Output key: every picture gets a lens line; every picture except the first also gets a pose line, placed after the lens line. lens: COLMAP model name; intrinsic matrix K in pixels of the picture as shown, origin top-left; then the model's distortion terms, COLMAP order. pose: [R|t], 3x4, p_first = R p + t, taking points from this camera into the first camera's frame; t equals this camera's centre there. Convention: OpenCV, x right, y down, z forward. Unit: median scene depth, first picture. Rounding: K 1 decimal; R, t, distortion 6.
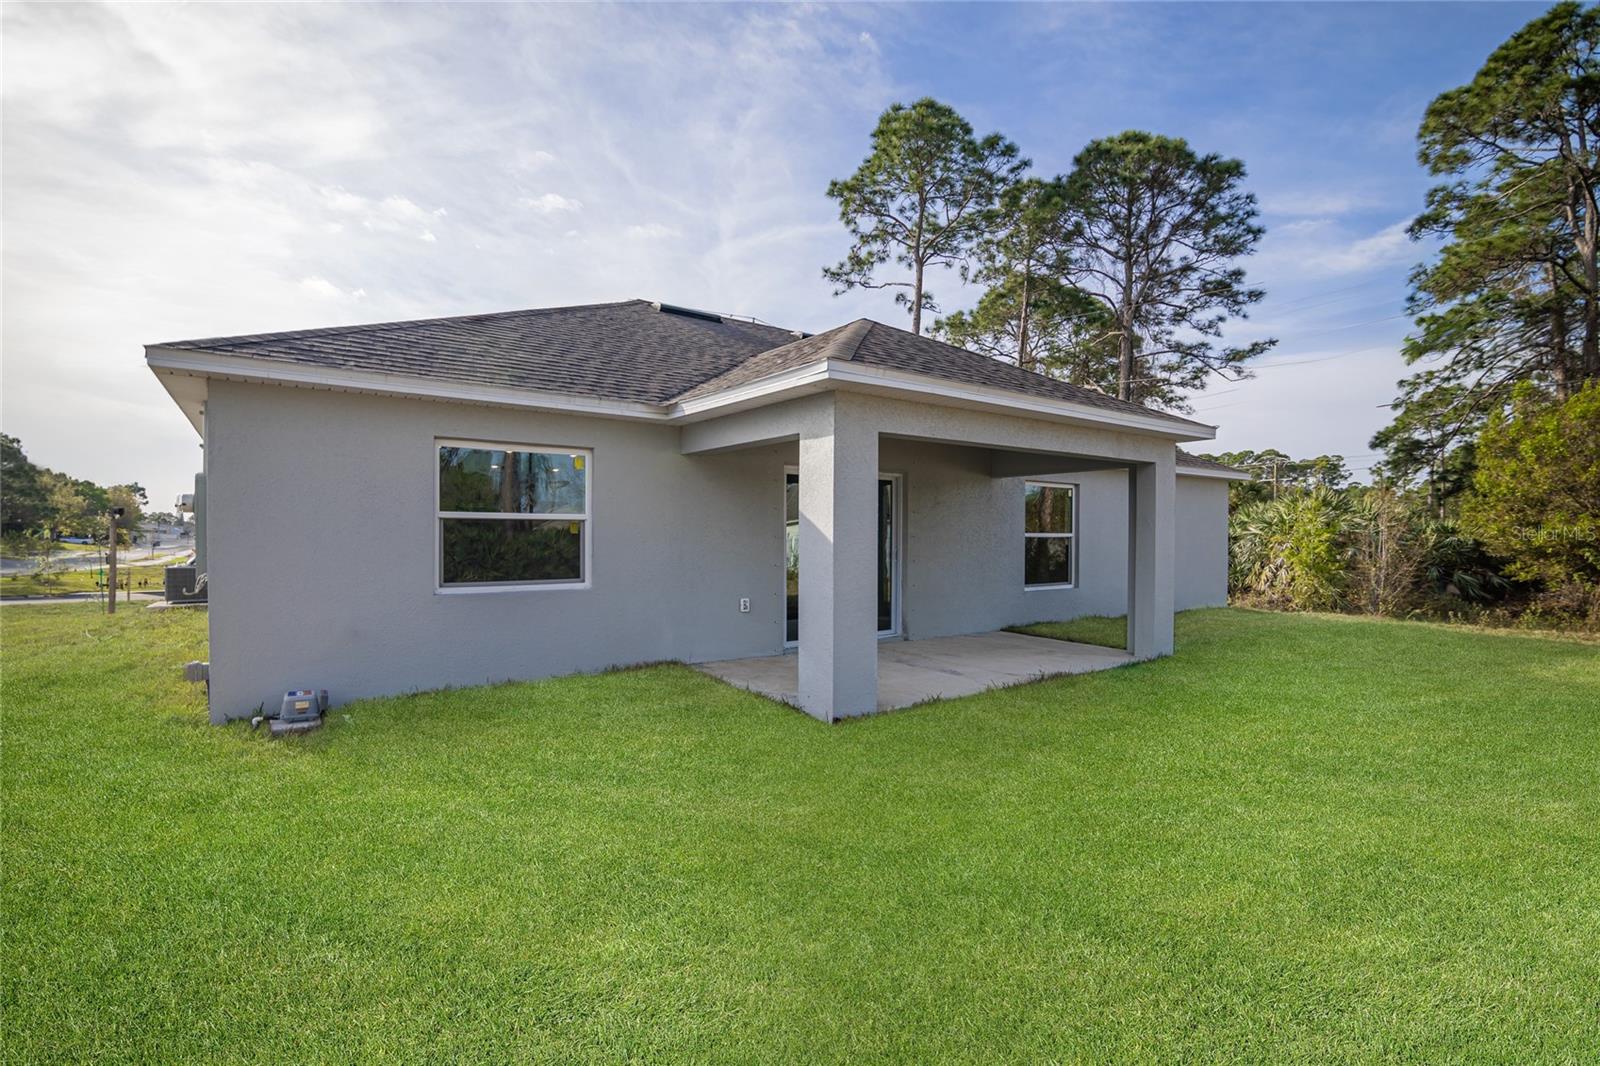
lens RADIAL K [[844.5, 0, 799.8], [0, 844.5, 580.6], [0, 0, 1]] dist [0.000299, -0.000430]
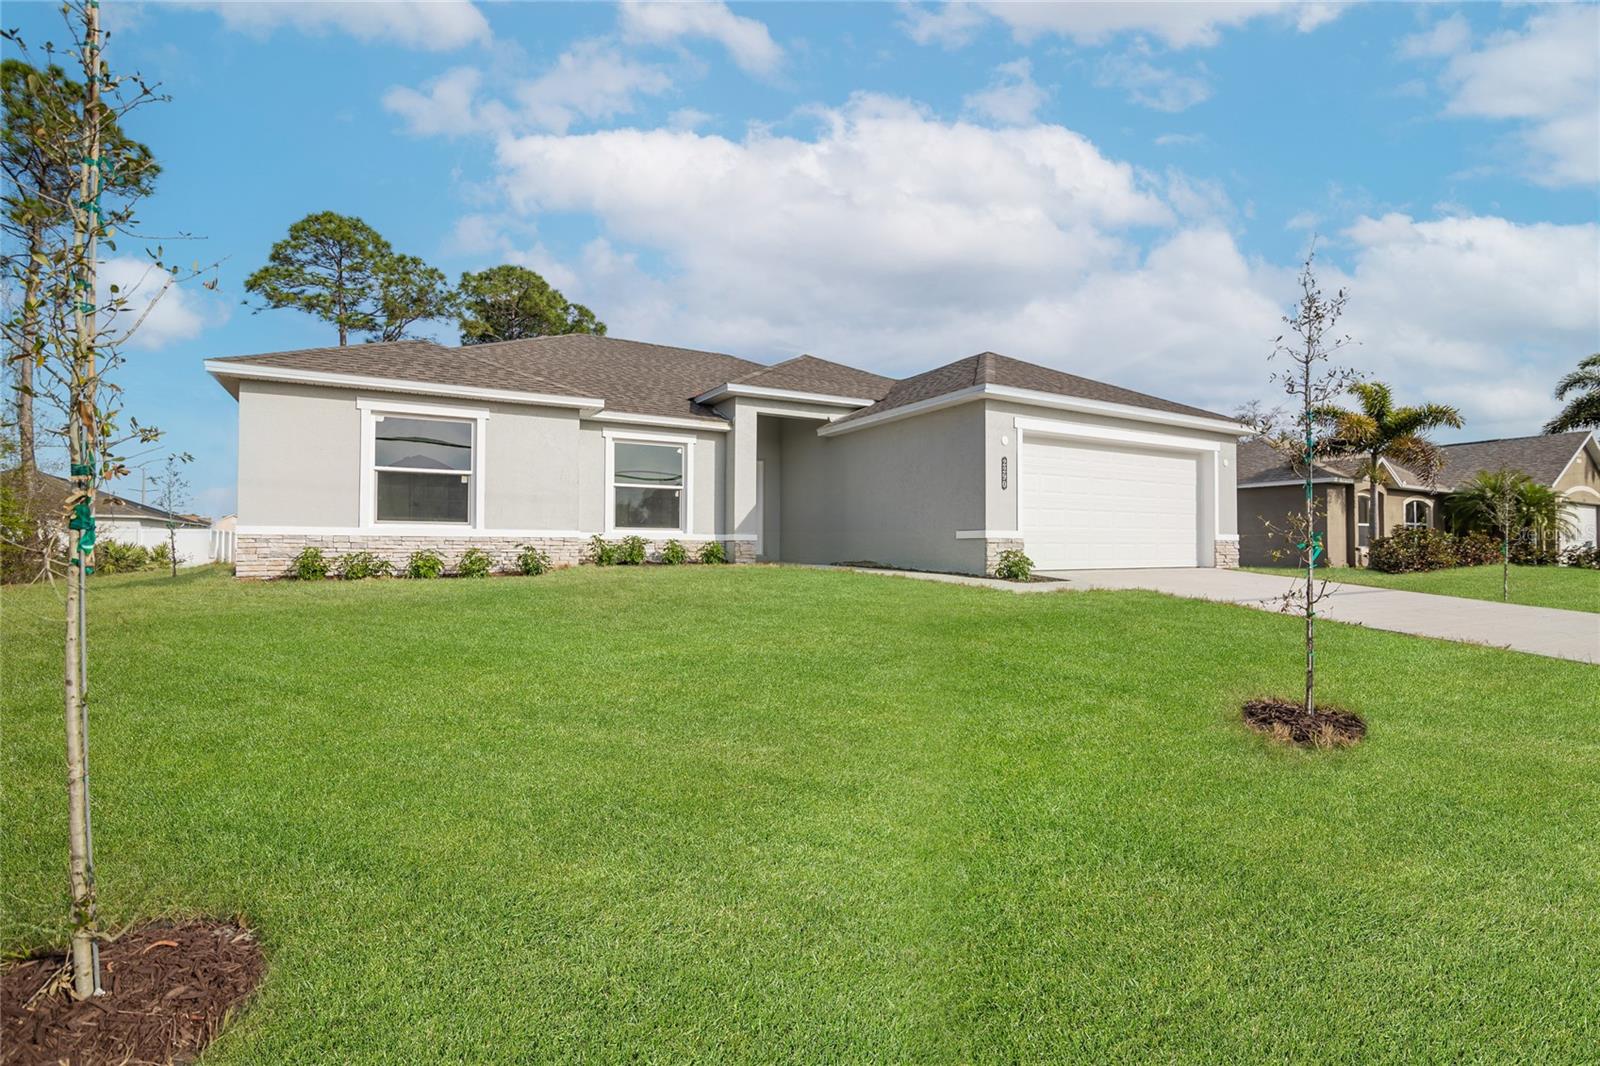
lens RADIAL K [[760.7, 0, 769.2], [0, 760.7, 536.7], [0, 0, 1]] dist [-0.001070, -0.000209]
pose [[0.999994, -0.000451, -0.003484, -0.174442], [0.000413, 0.999941, -0.010892, 0.001031], [0.003489, 0.010890, 0.999935, 0.000168]]
